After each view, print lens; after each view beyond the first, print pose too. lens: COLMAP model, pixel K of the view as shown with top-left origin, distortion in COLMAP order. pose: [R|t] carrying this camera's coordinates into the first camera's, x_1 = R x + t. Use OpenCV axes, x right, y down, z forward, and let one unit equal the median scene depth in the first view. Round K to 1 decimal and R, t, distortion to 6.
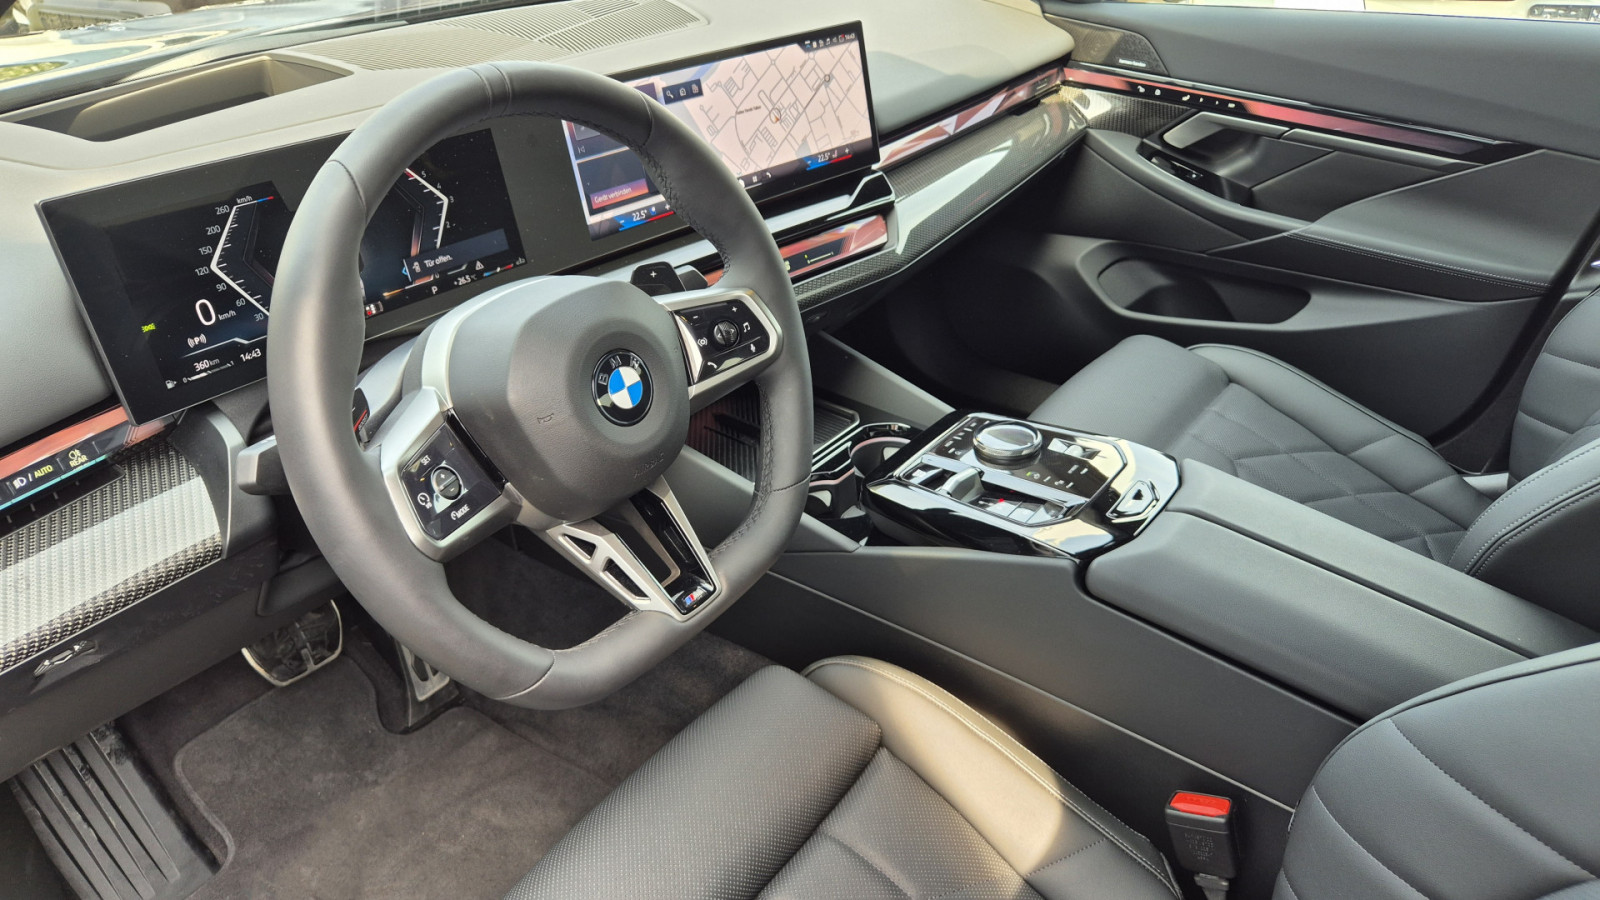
lens RADIAL K [[1179.0, 0, 800.0], [0, 1179.0, 450.0], [0, 0, 1]] dist [0.005248, 0.014144]
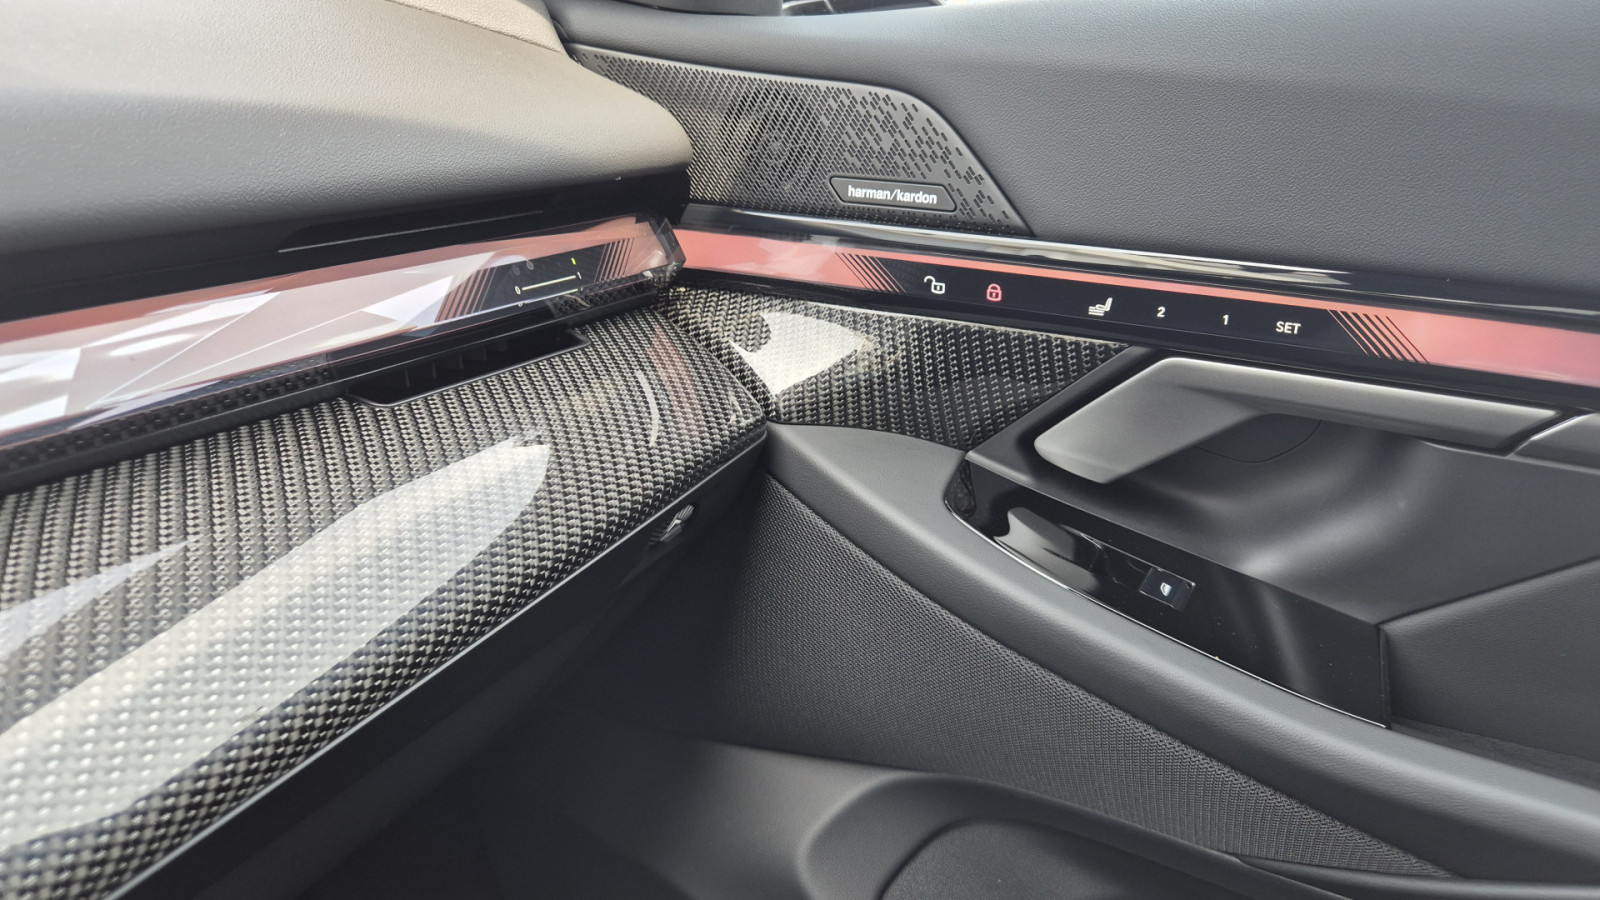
lens RADIAL K [[1179.0, 0, 800.0], [0, 1179.0, 450.0], [0, 0, 1]] dist [0.005248, 0.014144]
pose [[0.995639, -0.060208, 0.071255, 0.238666], [0.071906, 0.981934, -0.175028, -0.224877], [-0.059430, 0.179388, 0.981982, 0.748736]]
